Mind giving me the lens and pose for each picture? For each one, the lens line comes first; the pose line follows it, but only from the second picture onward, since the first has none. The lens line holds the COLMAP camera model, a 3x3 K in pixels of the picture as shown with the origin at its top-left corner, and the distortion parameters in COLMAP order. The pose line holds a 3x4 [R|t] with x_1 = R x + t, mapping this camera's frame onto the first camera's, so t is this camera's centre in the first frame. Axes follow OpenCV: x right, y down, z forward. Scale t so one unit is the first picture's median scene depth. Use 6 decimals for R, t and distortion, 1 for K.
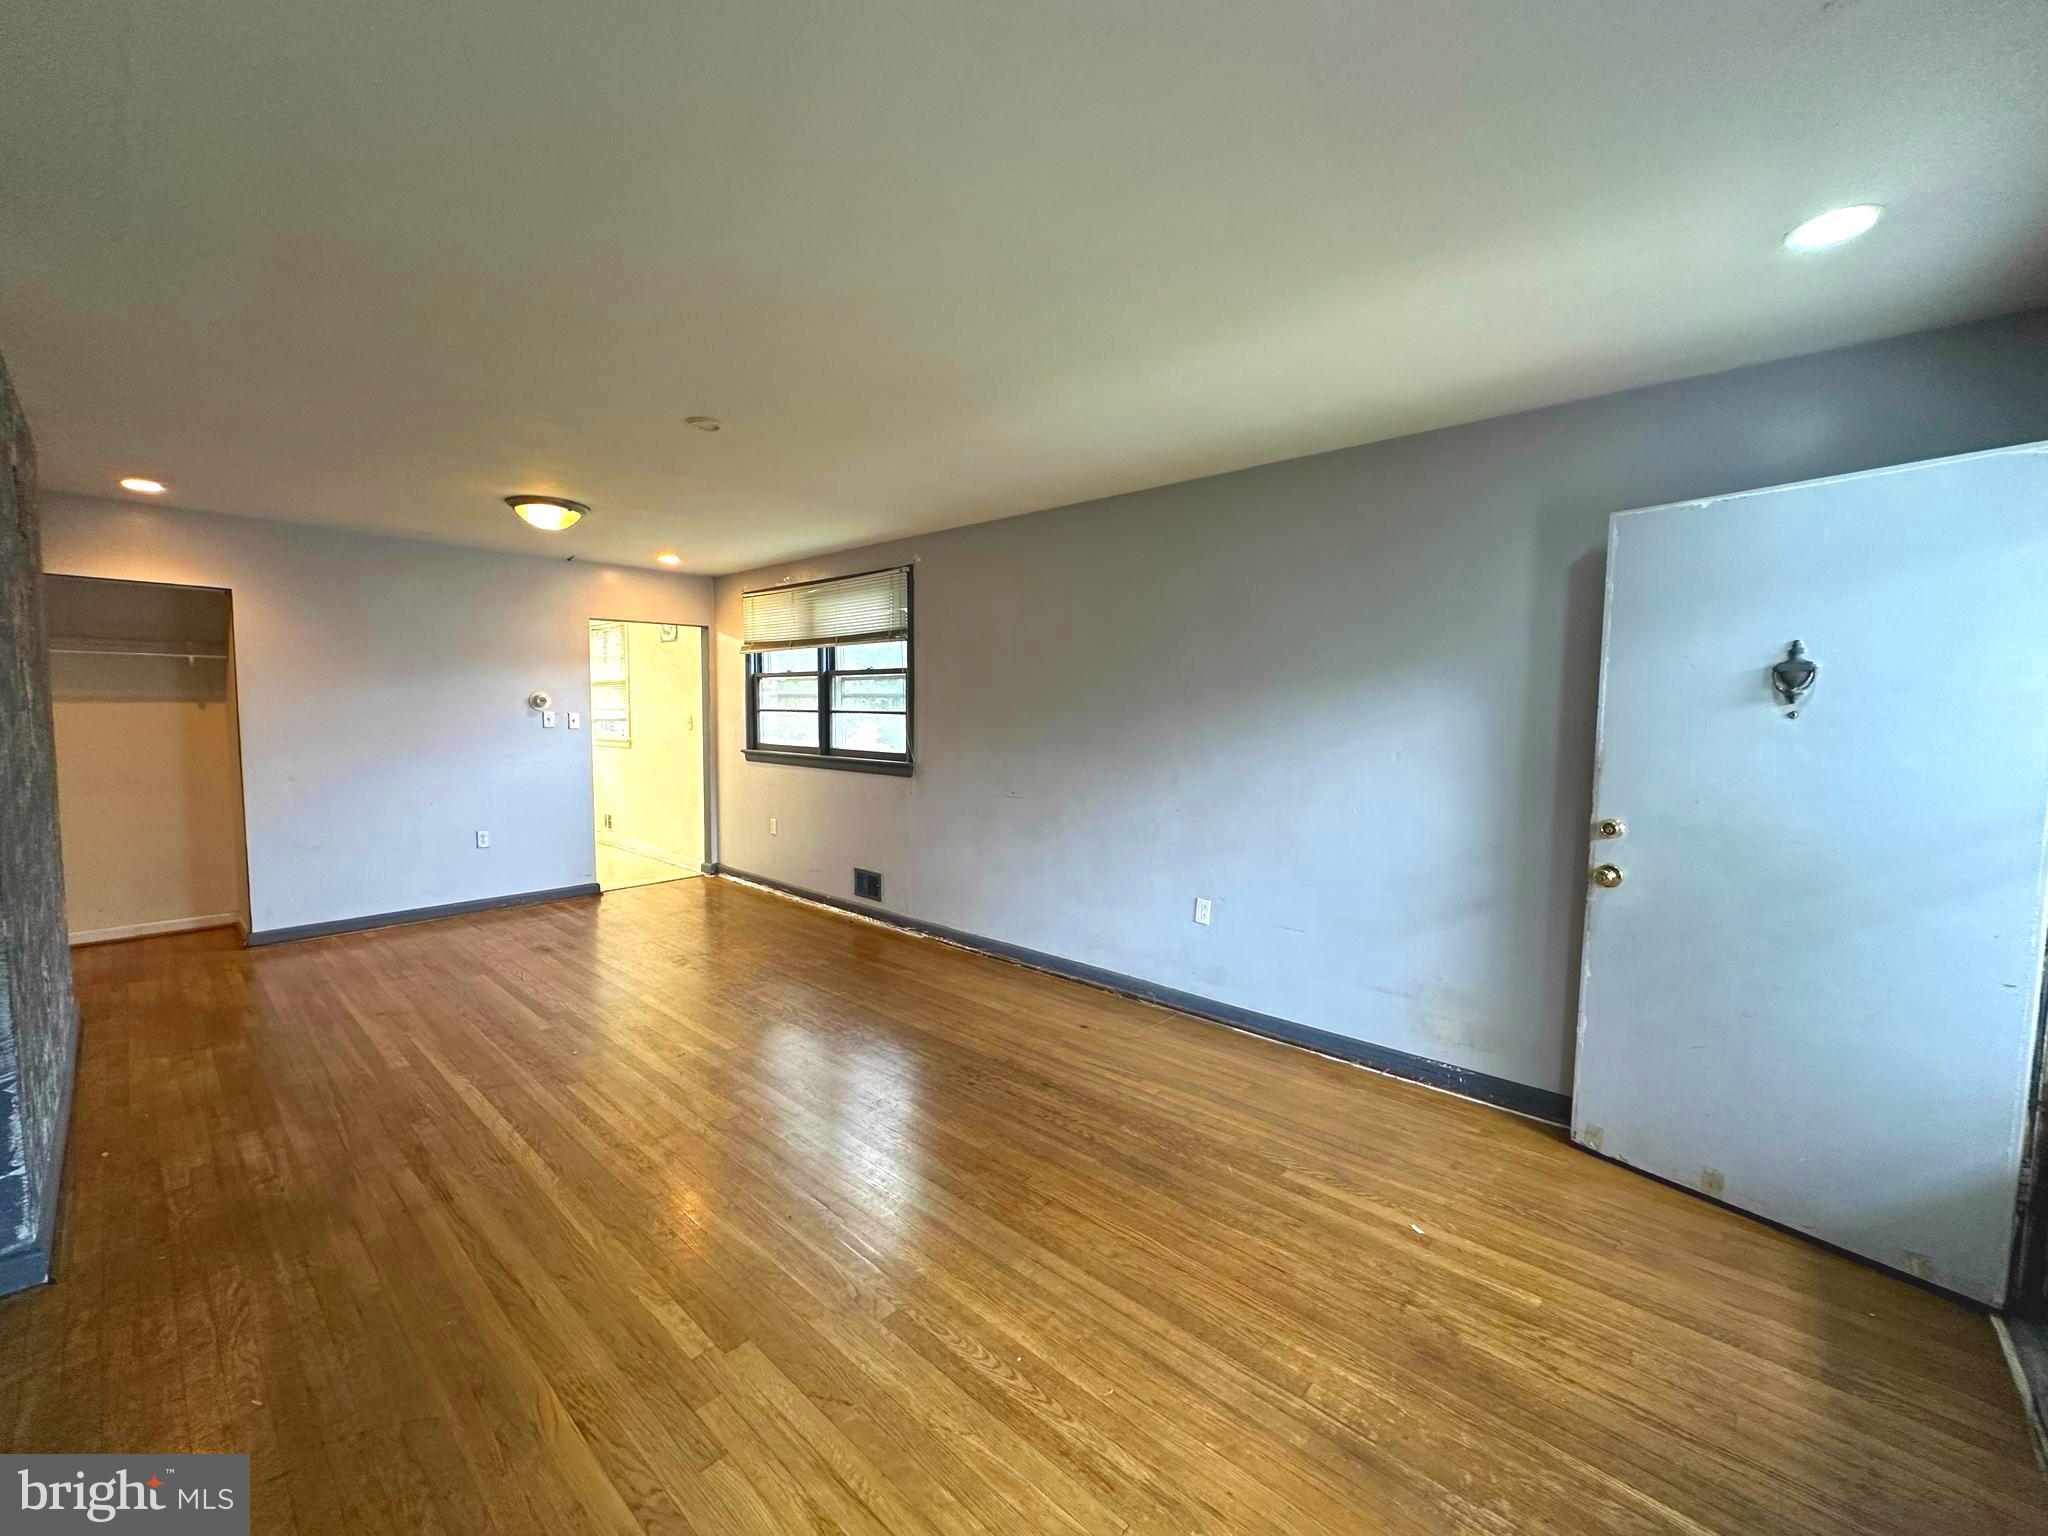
lens RADIAL K [[814.4, 0, 1024.0], [0, 814.4, 768.0], [0, 0, 1]] dist [-0.002328, -0.000051]
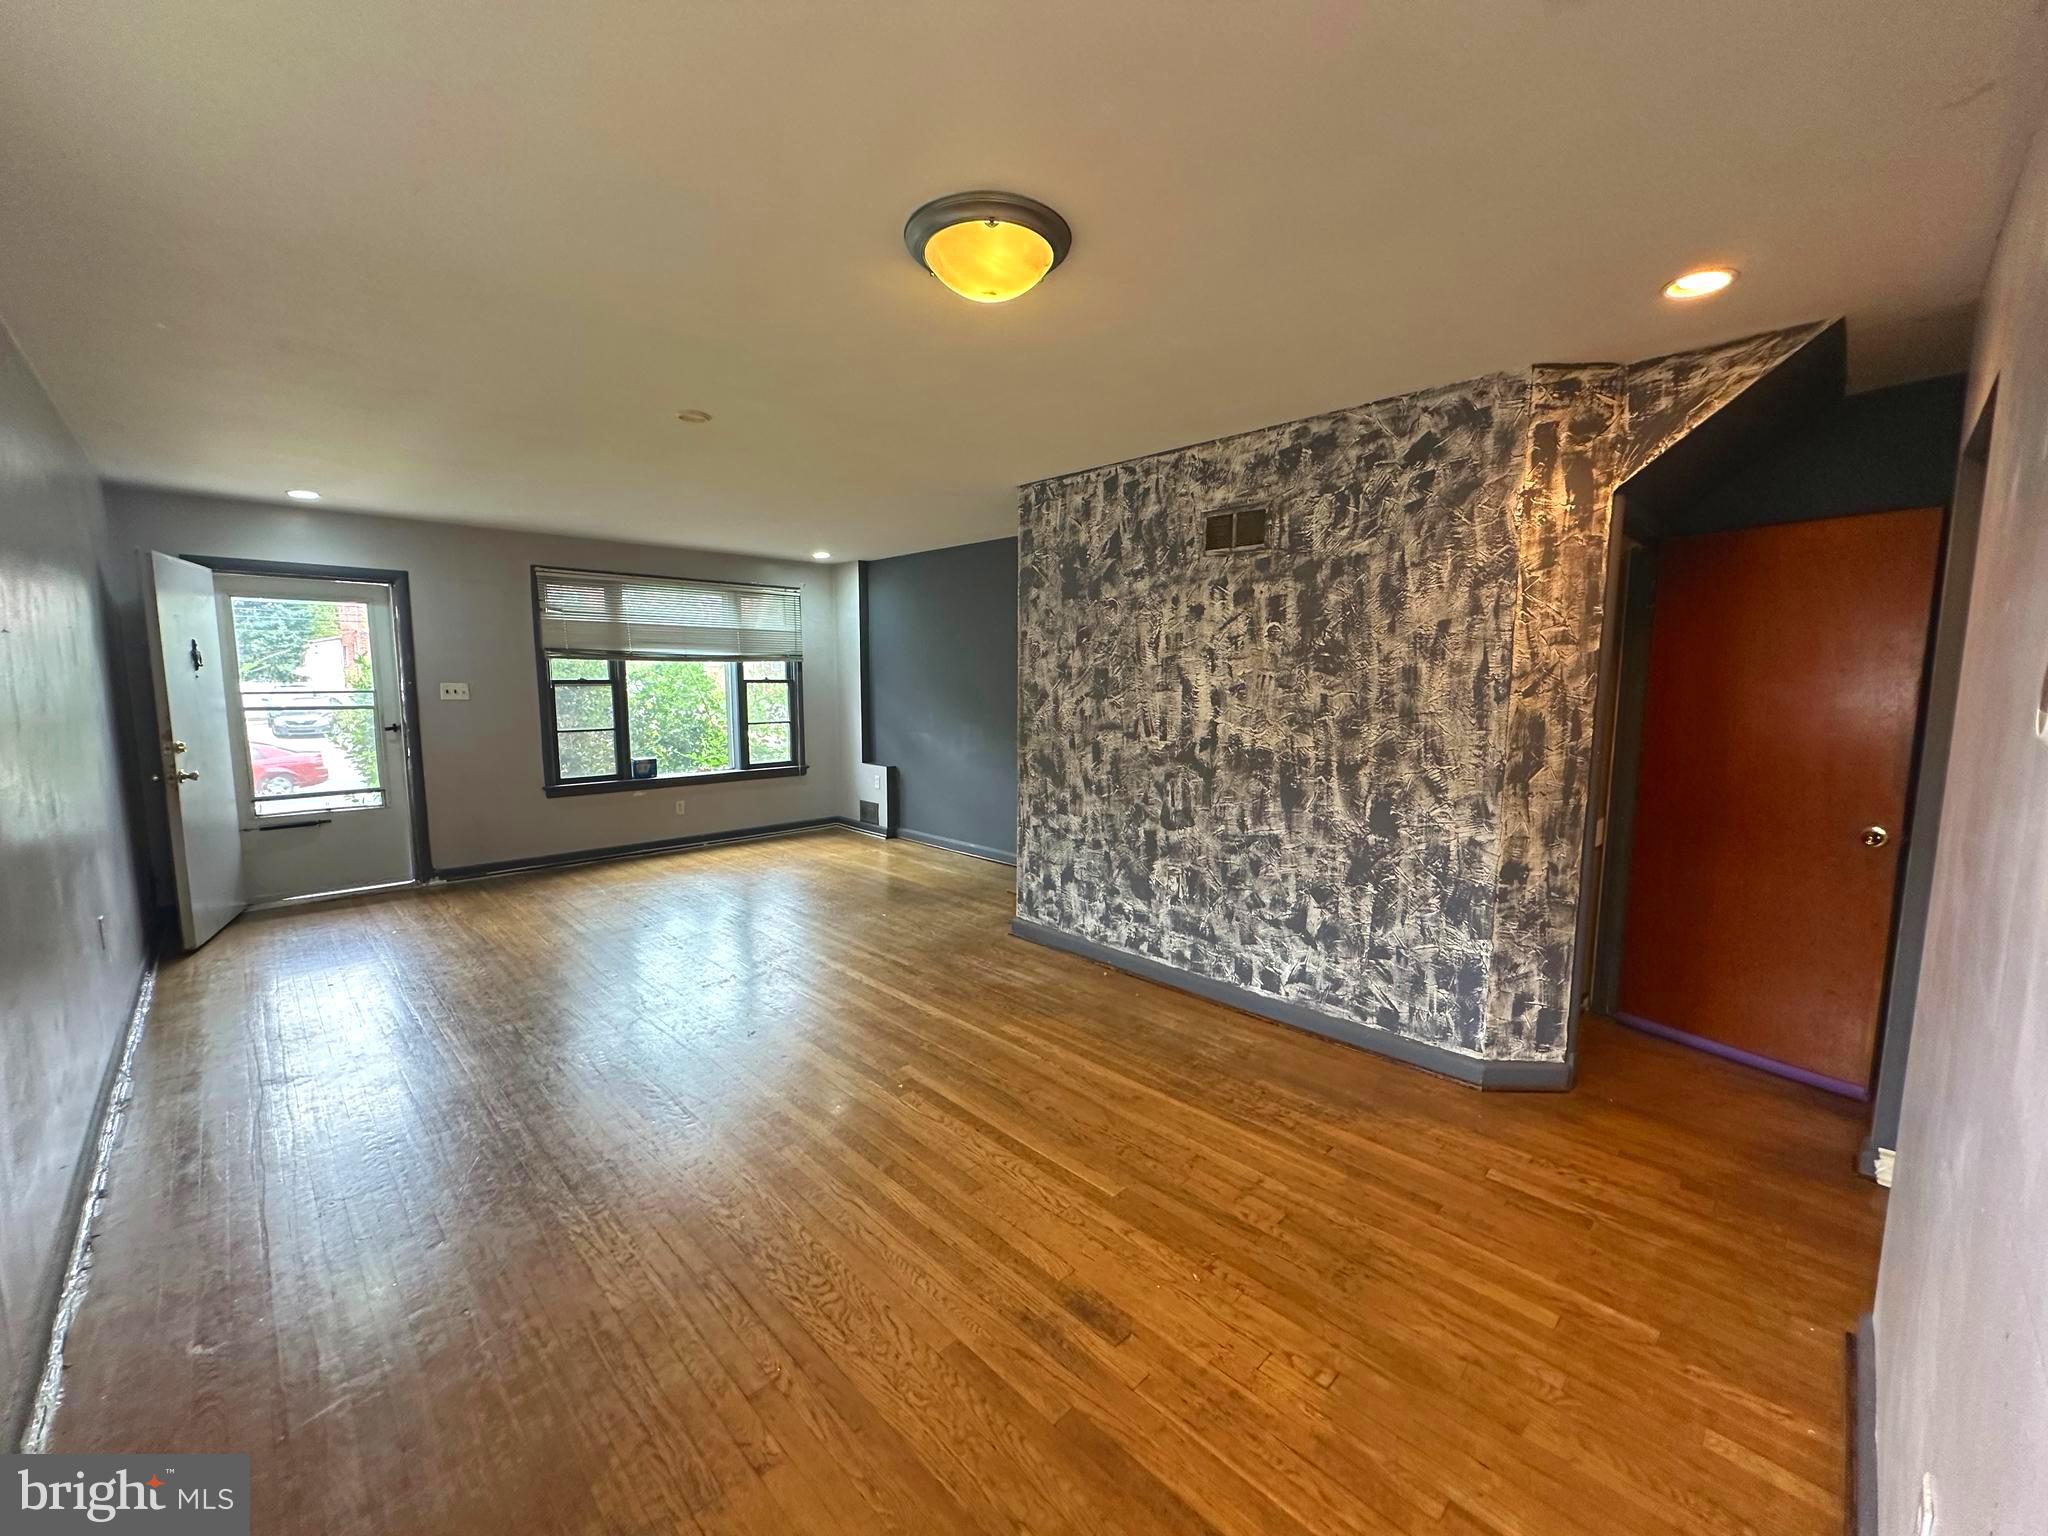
lens RADIAL K [[819.0, 0, 1024.0], [0, 819.0, 768.0], [0, 0, 1]] dist [-0.000076, 0.000006]
pose [[-0.997950, -0.022832, 0.059787, -0.776763], [-0.011226, 0.982164, 0.187690, -0.151572], [-0.063006, 0.186634, -0.980407, 1.819039]]
